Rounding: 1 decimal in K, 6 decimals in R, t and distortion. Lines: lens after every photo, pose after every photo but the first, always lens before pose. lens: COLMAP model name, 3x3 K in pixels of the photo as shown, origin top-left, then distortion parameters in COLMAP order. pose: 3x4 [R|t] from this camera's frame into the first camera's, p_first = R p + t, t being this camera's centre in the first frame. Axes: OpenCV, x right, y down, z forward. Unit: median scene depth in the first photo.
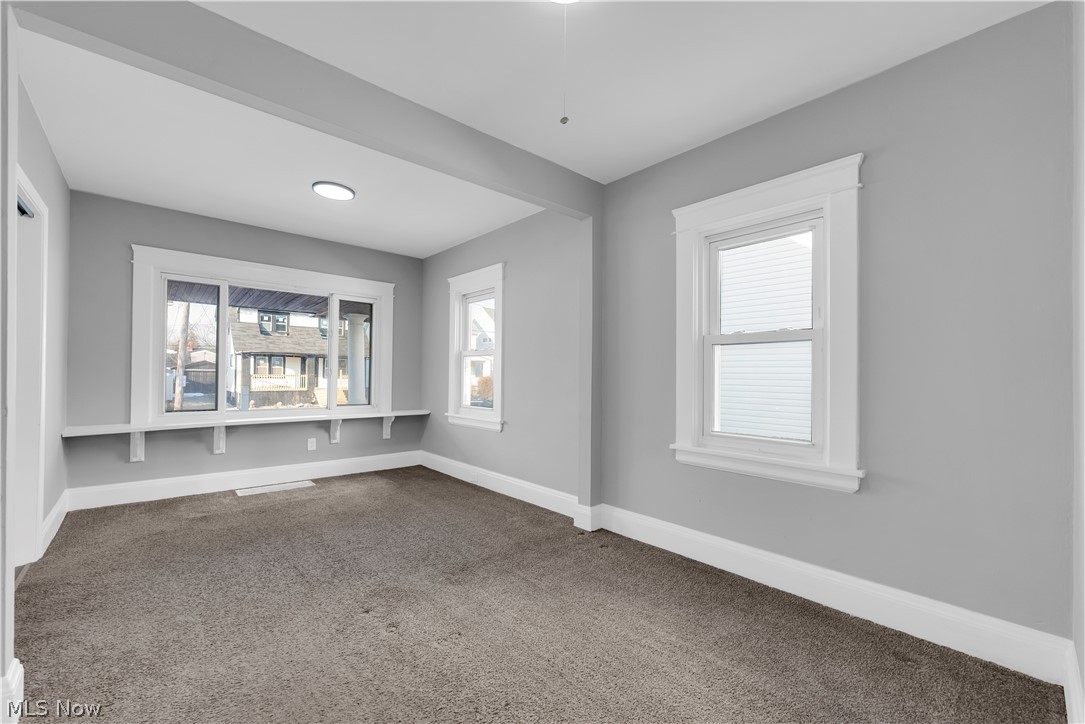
lens RADIAL K [[438.6, 0, 534.9], [0, 438.6, 372.4], [0, 0, 1]] dist [0.000493, 0.000163]
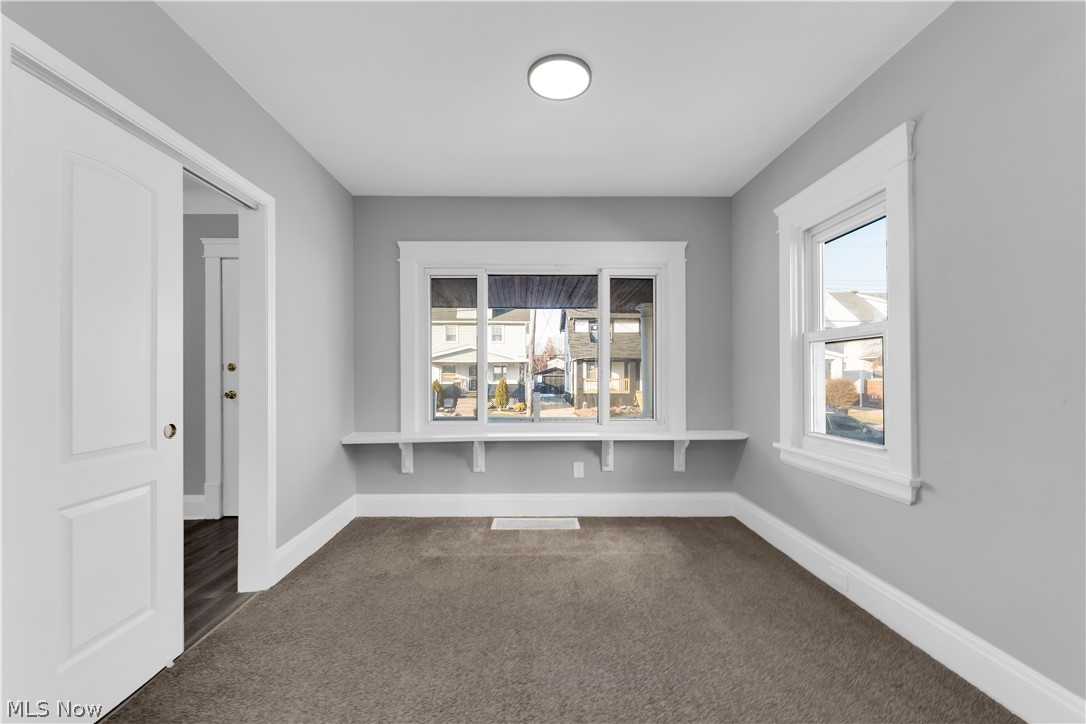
lens RADIAL K [[439.8, 0, 537.3], [0, 439.8, 371.7], [0, 0, 1]] dist [-0.002012, -0.001180]
pose [[0.763700, -0.017804, -0.645326, -0.074796], [0.012524, 0.999840, -0.012763, 0.002481], [0.645450, 0.001665, 0.763801, 0.397444]]
